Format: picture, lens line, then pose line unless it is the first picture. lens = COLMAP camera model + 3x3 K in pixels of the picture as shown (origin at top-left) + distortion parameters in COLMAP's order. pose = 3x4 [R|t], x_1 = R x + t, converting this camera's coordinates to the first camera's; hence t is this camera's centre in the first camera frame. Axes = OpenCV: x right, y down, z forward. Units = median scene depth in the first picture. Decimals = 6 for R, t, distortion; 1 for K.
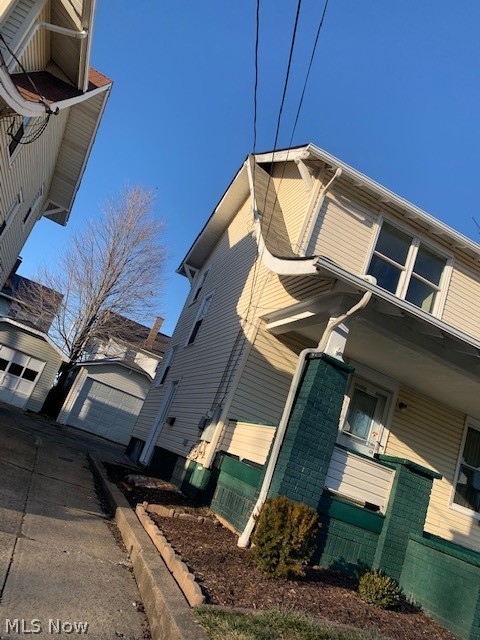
lens RADIAL K [[483.6, 0, 240.5], [0, 483.6, 320.3], [0, 0, 1]] dist [-0.002603, -0.000117]
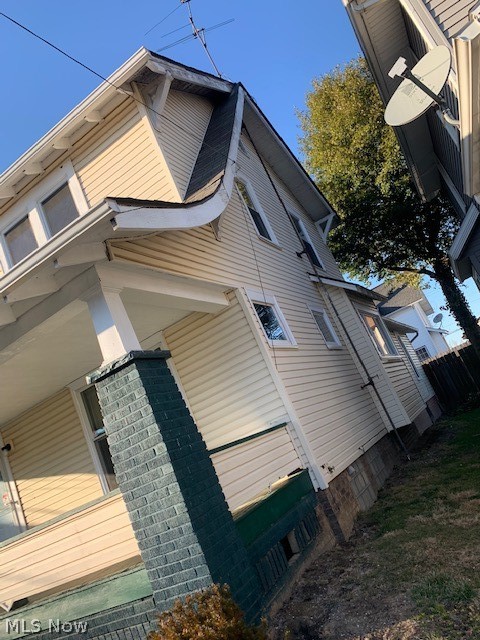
lens RADIAL K [[483.6, 0, 239.8], [0, 483.6, 319.8], [0, 0, 1]] dist [-0.002603, -0.000117]
pose [[0.419947, -0.678762, -0.602434, 1.191921], [0.768937, 0.618701, -0.161077, 0.496400], [0.482059, -0.395589, 0.781747, 0.611009]]
